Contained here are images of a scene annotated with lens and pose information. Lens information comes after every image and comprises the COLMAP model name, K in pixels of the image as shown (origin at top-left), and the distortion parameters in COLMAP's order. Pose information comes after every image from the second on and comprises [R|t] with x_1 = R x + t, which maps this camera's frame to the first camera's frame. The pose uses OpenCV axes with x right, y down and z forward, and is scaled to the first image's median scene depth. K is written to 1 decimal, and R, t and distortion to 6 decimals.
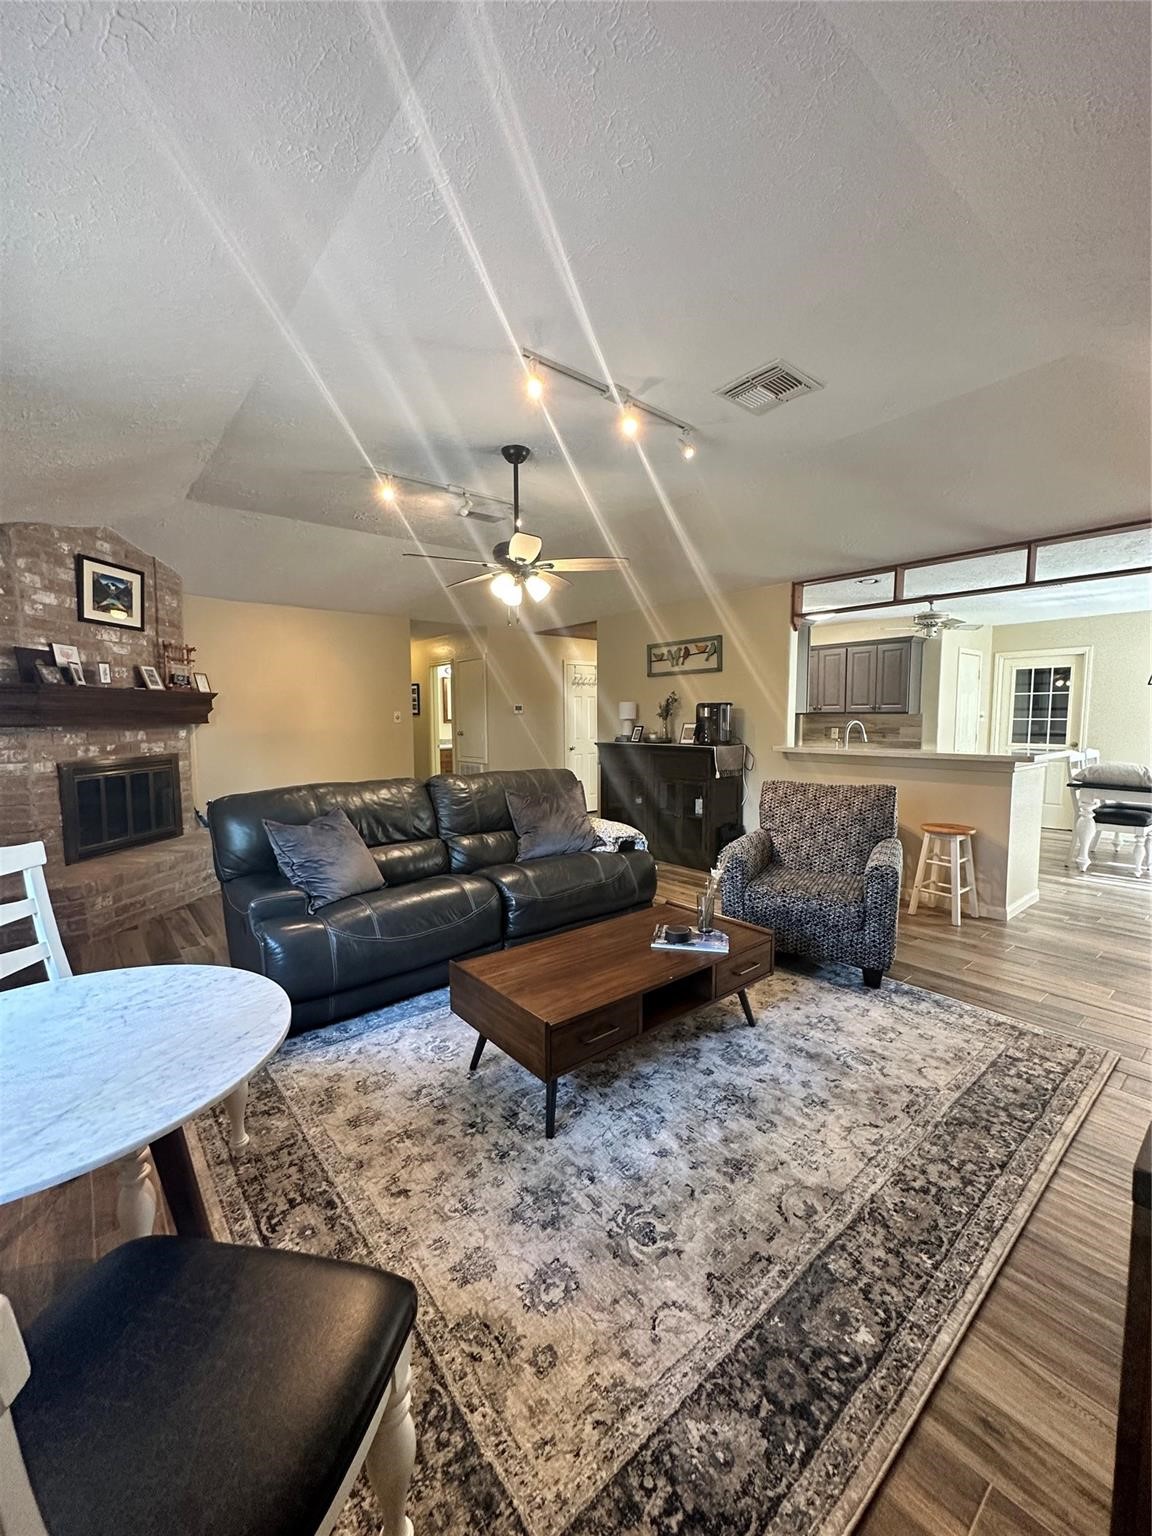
lens RADIAL K [[620.2, 0, 577.6], [0, 620.2, 767.3], [0, 0, 1]] dist [0.008281, -0.000875]
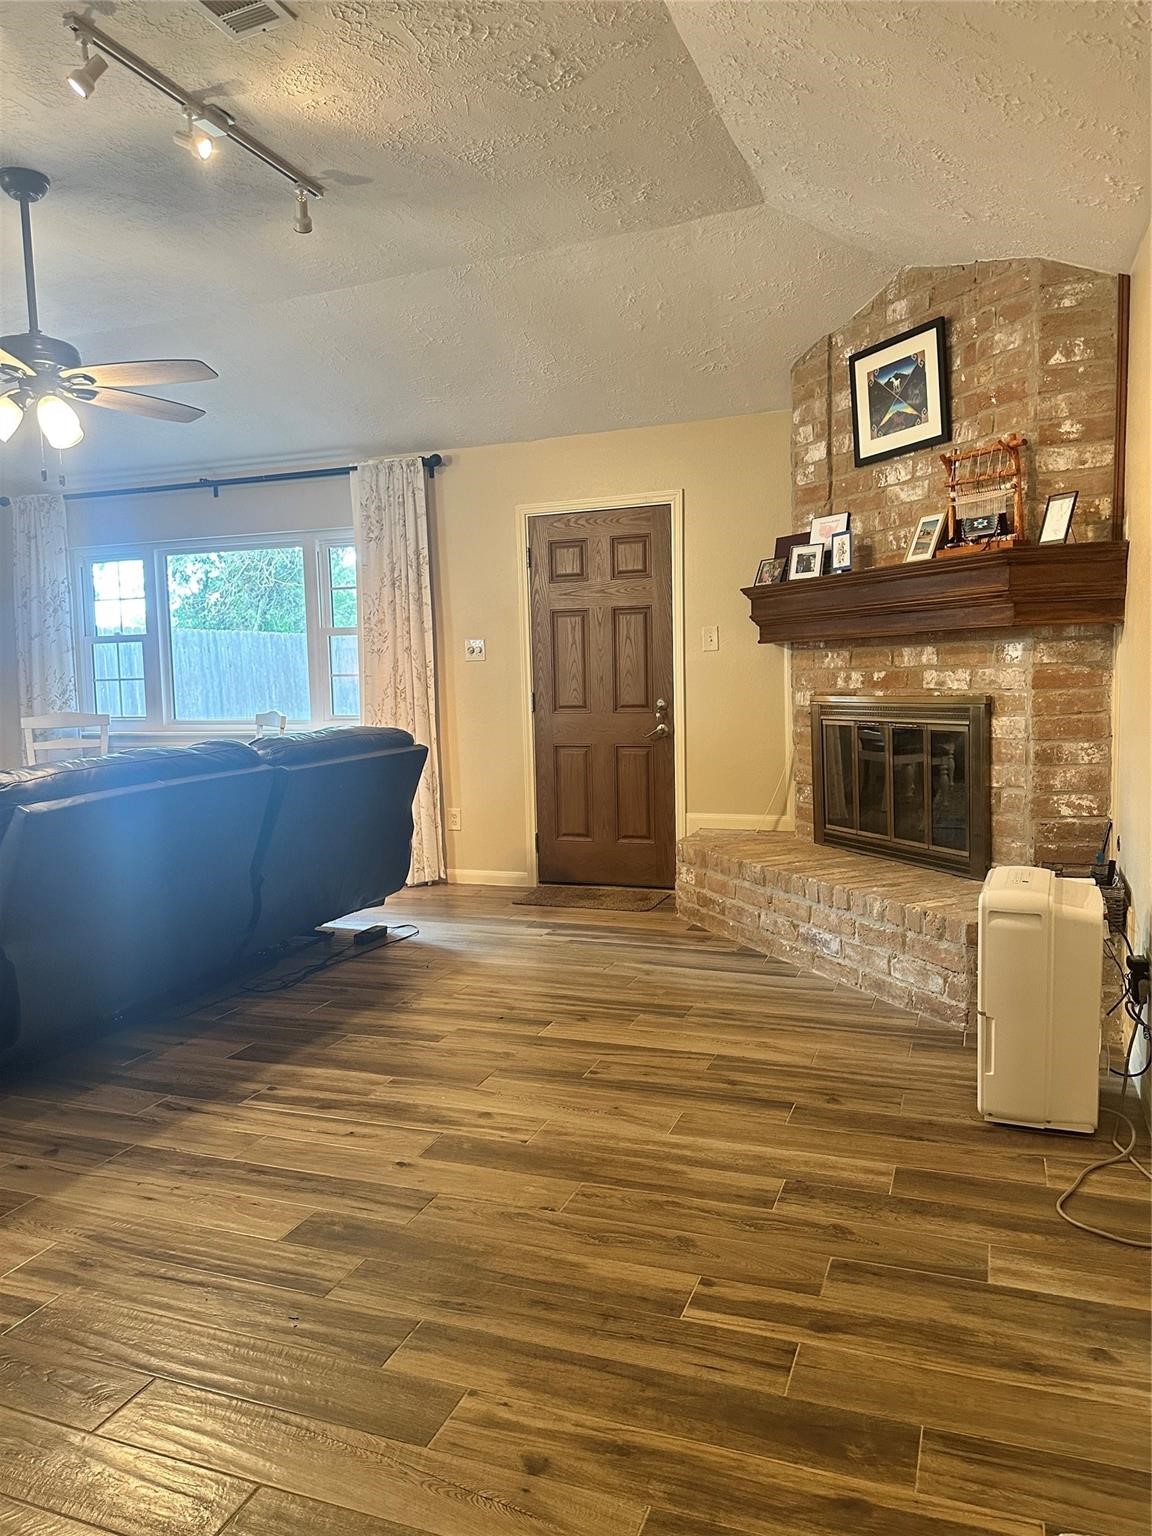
lens RADIAL K [[1087.4, 0, 574.3], [0, 1087.4, 776.7], [0, 0, 1]] dist [0.060099, -0.048728]
pose [[-0.871712, 0.078529, -0.483685, -0.006850], [-0.008341, 0.984554, 0.174880, -0.116190], [0.489947, 0.156480, -0.857593, 1.771306]]
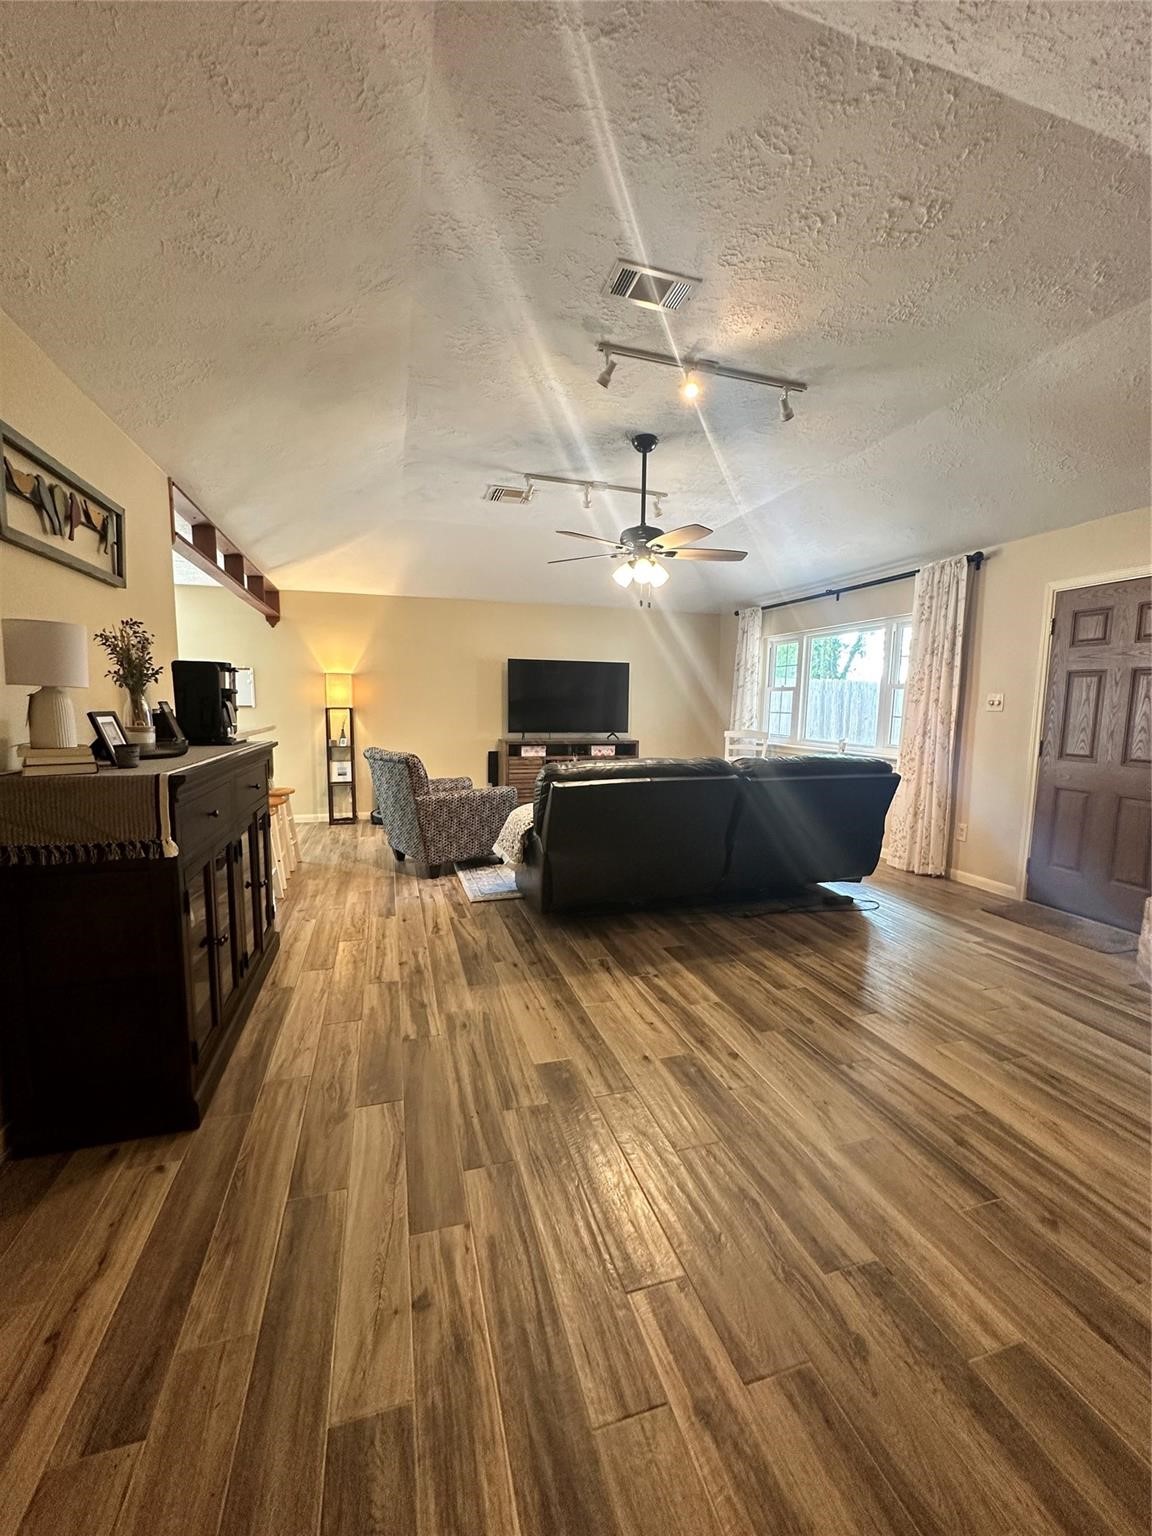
lens RADIAL K [[620.2, 0, 577.9], [0, 620.2, 767.2], [0, 0, 1]] dist [0.008281, -0.000875]
pose [[-0.924203, -0.047623, 0.378920, -0.353956], [0.021775, 0.984009, 0.176782, -0.121067], [-0.381279, 0.171634, -0.908388, 1.668595]]
